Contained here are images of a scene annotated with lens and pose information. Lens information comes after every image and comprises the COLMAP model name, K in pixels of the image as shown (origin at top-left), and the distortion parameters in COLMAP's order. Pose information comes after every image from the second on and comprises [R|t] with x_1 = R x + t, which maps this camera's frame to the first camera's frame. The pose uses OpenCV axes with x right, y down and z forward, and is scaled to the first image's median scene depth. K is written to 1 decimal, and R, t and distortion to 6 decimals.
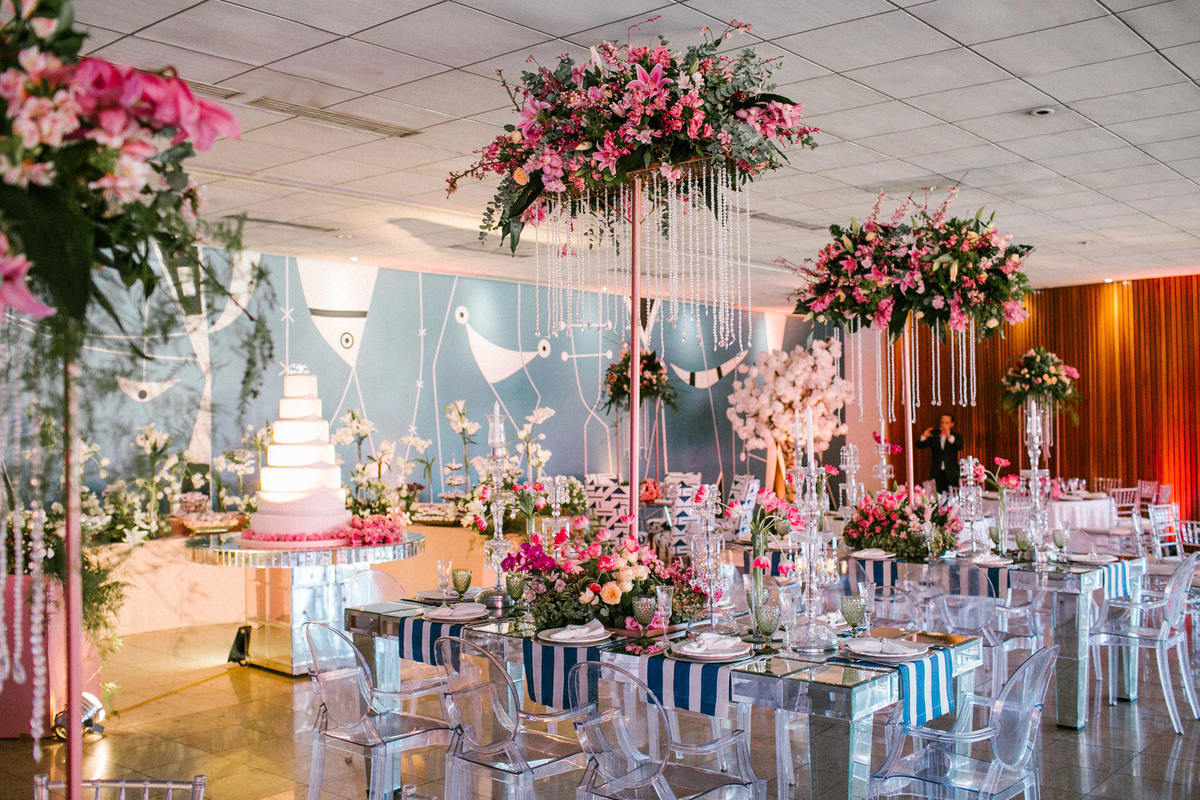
lens RADIAL K [[1144.2, 0, 604.8], [0, 1144.2, 395.3], [0, 0, 1]] dist [-0.057904, 0.000000]
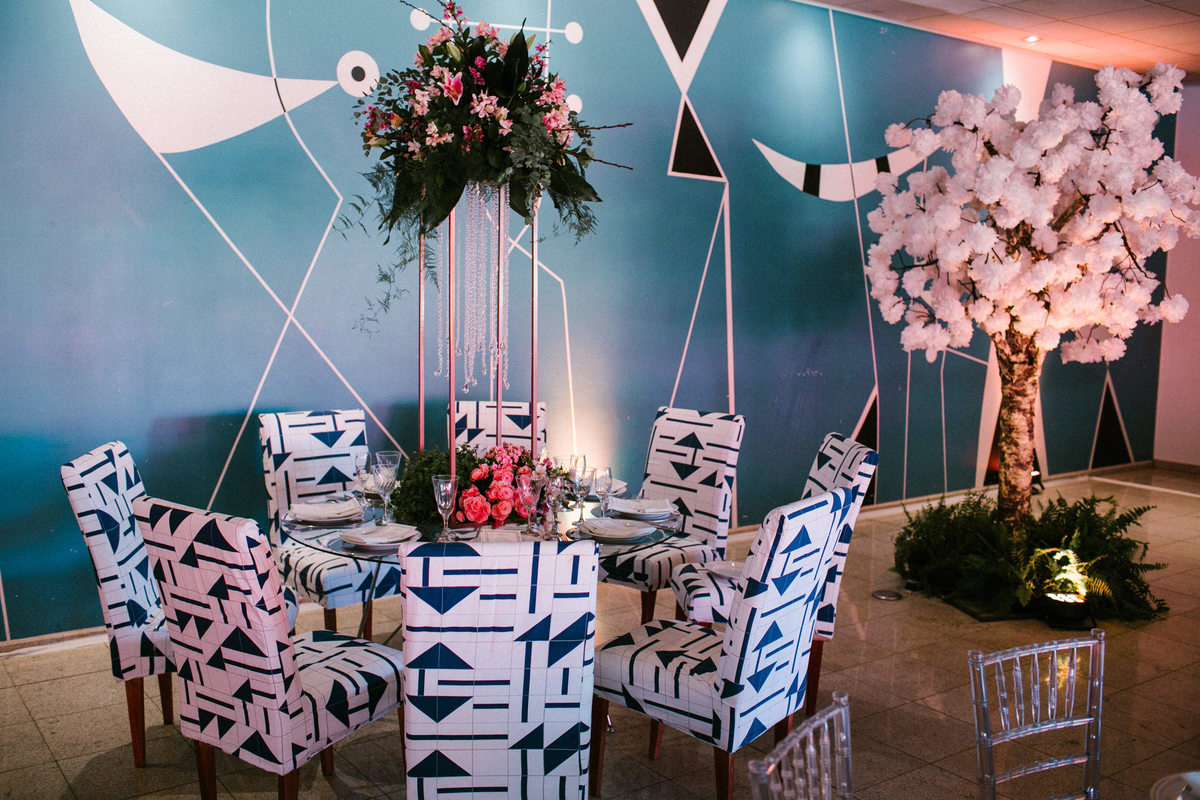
lens RADIAL K [[1144.2, 0, 606.1], [0, 1144.2, 394.6], [0, 0, 1]] dist [-0.057904, 0.000000]
pose [[0.971427, 0.053243, -0.231291, 0.119363], [-0.023276, 0.991187, 0.130412, 0.014392], [0.236196, -0.121303, 0.964104, 0.613079]]
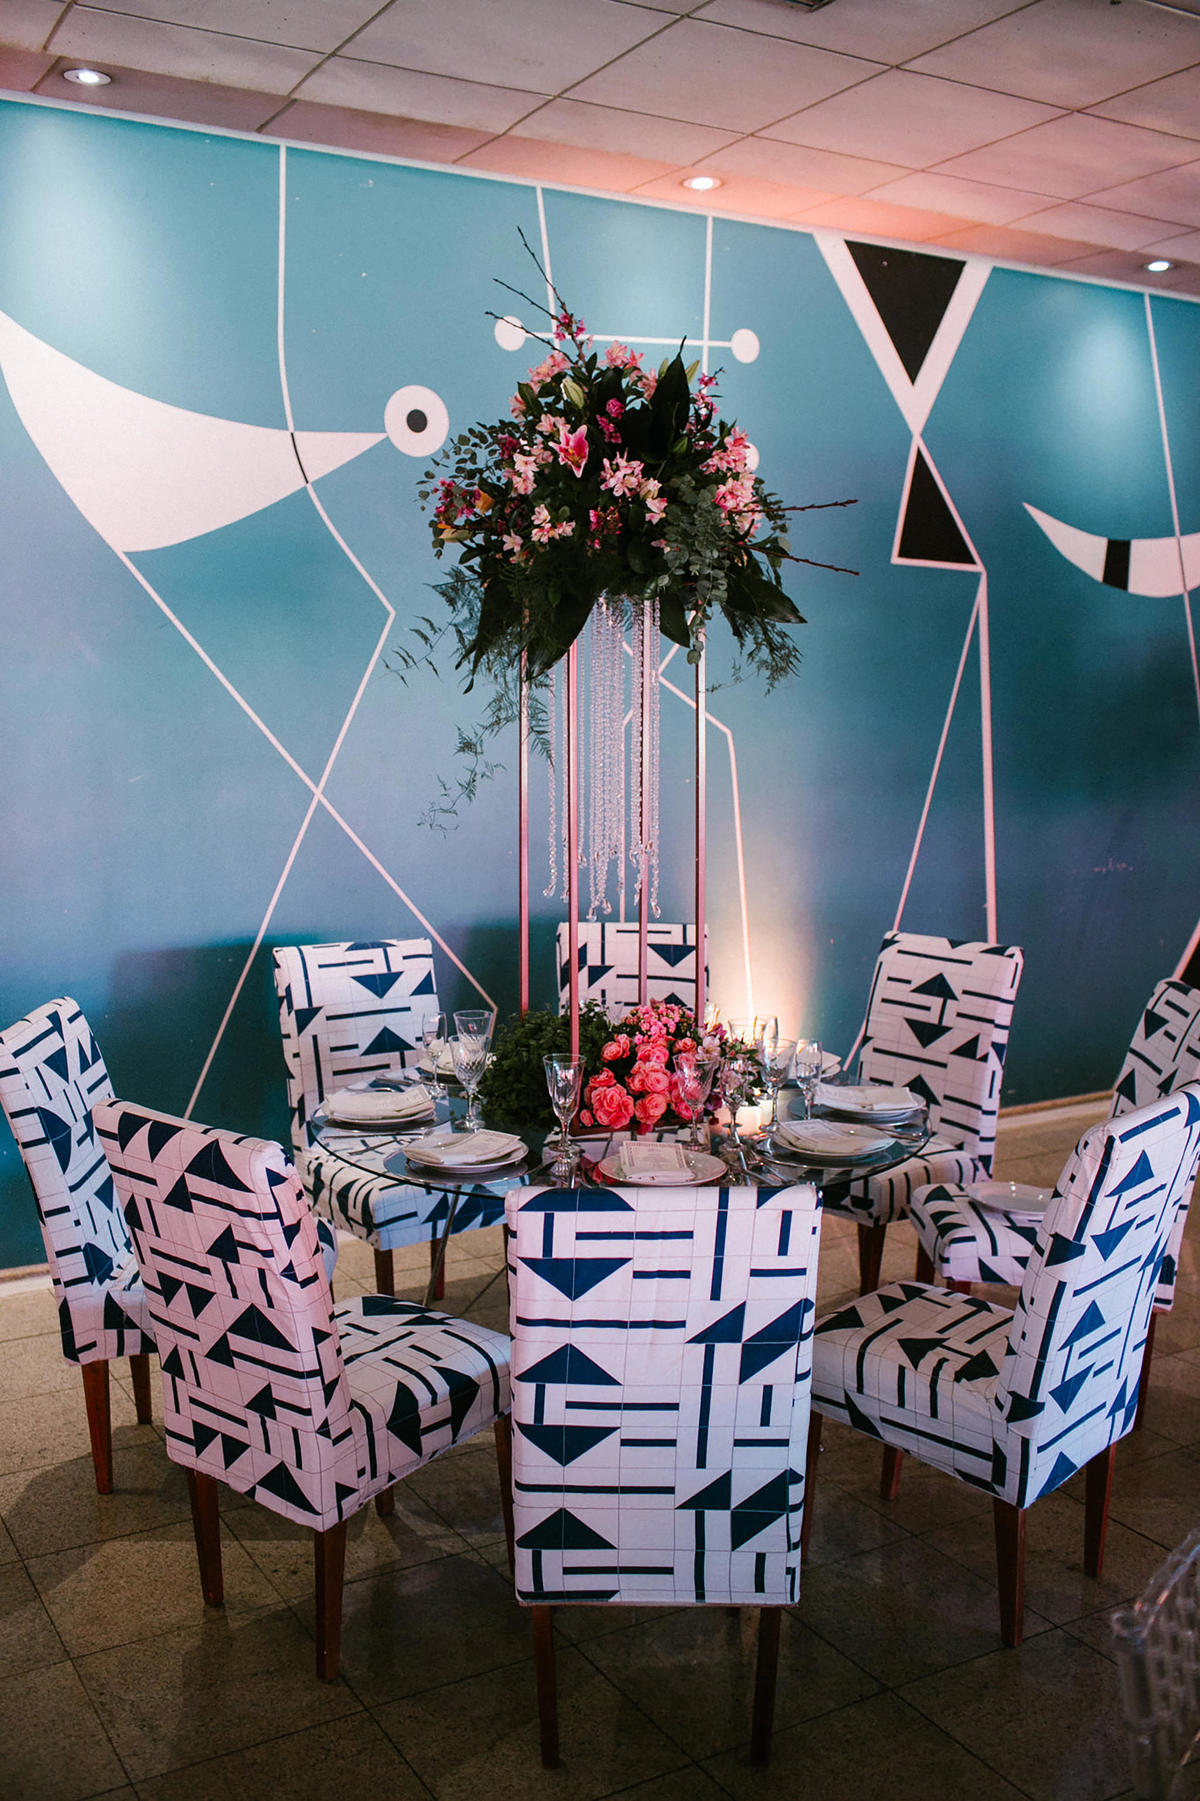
lens RADIAL K [[1717.2, 0, 609.3], [0, 1717.2, 909.9], [0, 0, 1]] dist [-0.057904, 0.000000]
pose [[0.945311, 0.055199, -0.321466, 0.110596], [-0.006354, 0.988505, 0.151053, 0.008456], [0.326109, -0.140749, 0.934796, 0.623284]]
